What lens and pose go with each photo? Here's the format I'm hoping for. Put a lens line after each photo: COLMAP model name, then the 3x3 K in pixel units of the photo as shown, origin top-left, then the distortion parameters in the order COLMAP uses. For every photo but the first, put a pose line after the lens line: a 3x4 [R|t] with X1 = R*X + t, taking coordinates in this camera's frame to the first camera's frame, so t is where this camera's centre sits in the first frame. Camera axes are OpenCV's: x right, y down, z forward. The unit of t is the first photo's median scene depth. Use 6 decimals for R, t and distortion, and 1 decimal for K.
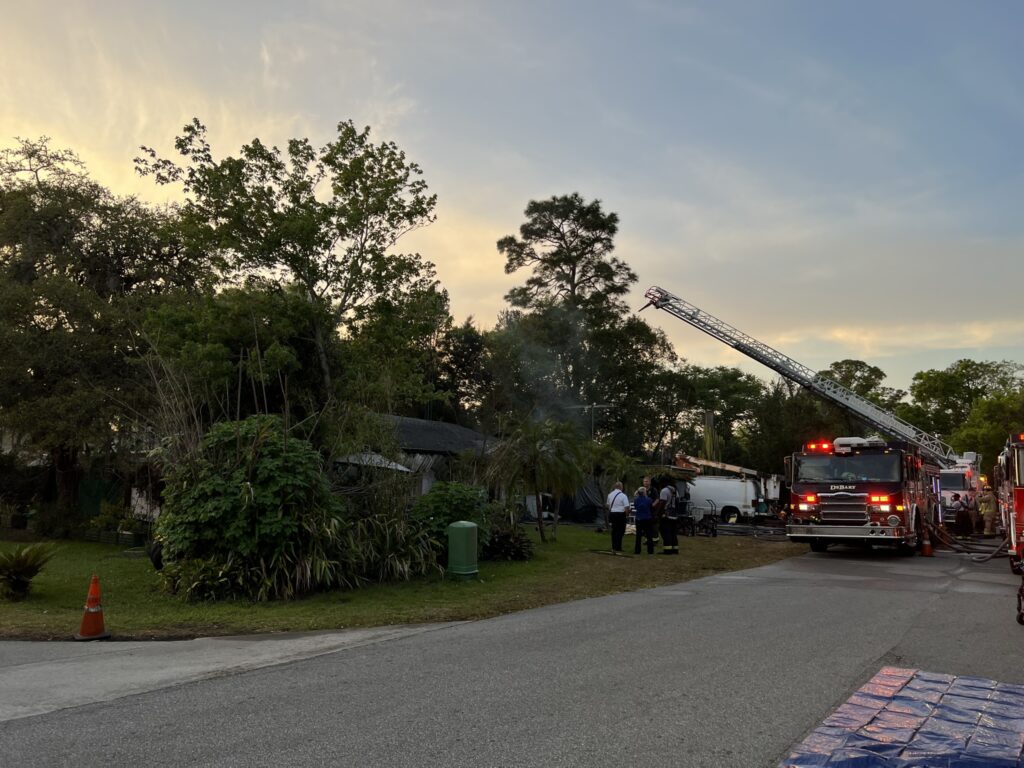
lens RADIAL K [[768.5, 0, 515.7], [0, 768.5, 393.1], [0, 0, 1]] dist [0.037112, -0.055995]
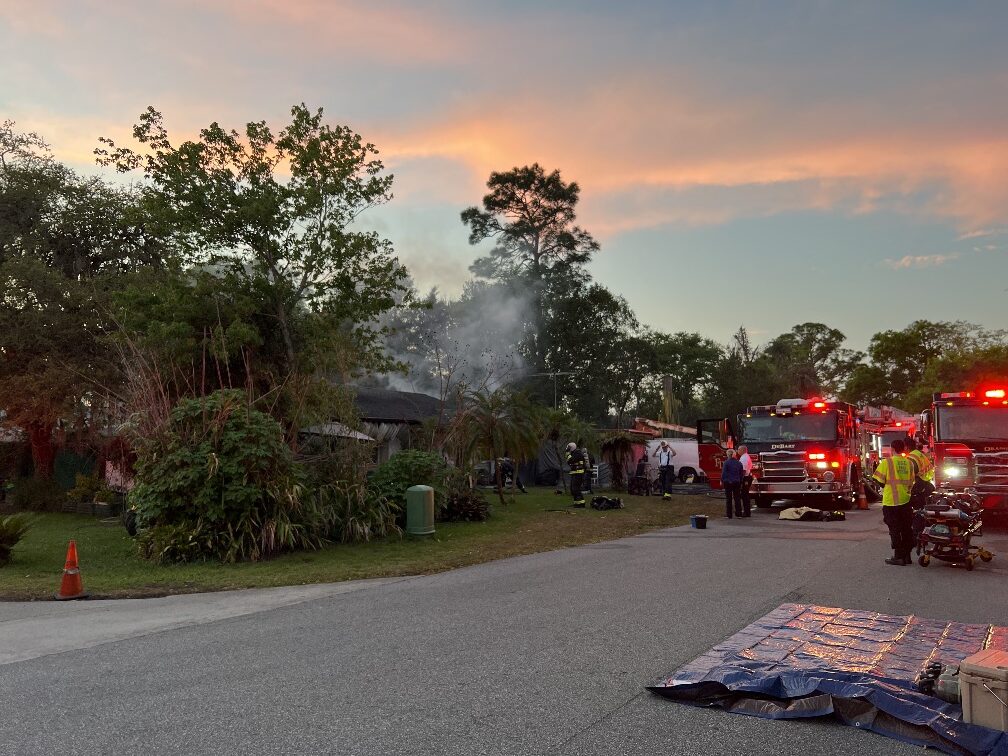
lens RADIAL K [[759.5, 0, 502.3], [0, 759.5, 386.0], [0, 0, 1]] dist [0.036201, -0.057854]
pose [[0.999647, -0.019488, 0.018079, 0.023099], [0.018883, 0.999275, 0.033073, -0.002790], [-0.018710, -0.032720, 0.999289, -0.039468]]
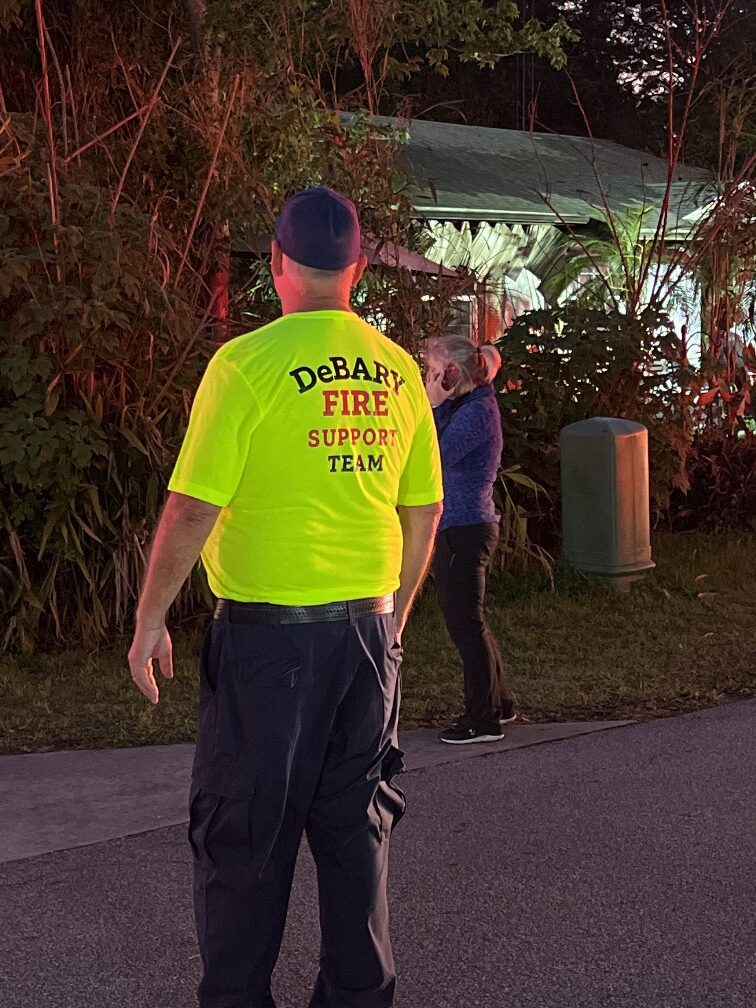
lens RADIAL K [[2081.6, 0, 373.5], [0, 2081.6, 504.6], [0, 0, 1]] dist [0.099706, 0.000000]
pose [[0.980692, -0.008626, -0.195367, 0.006903], [0.048757, 0.978264, 0.201551, 0.014768], [0.189382, -0.207185, 0.959796, 0.093242]]
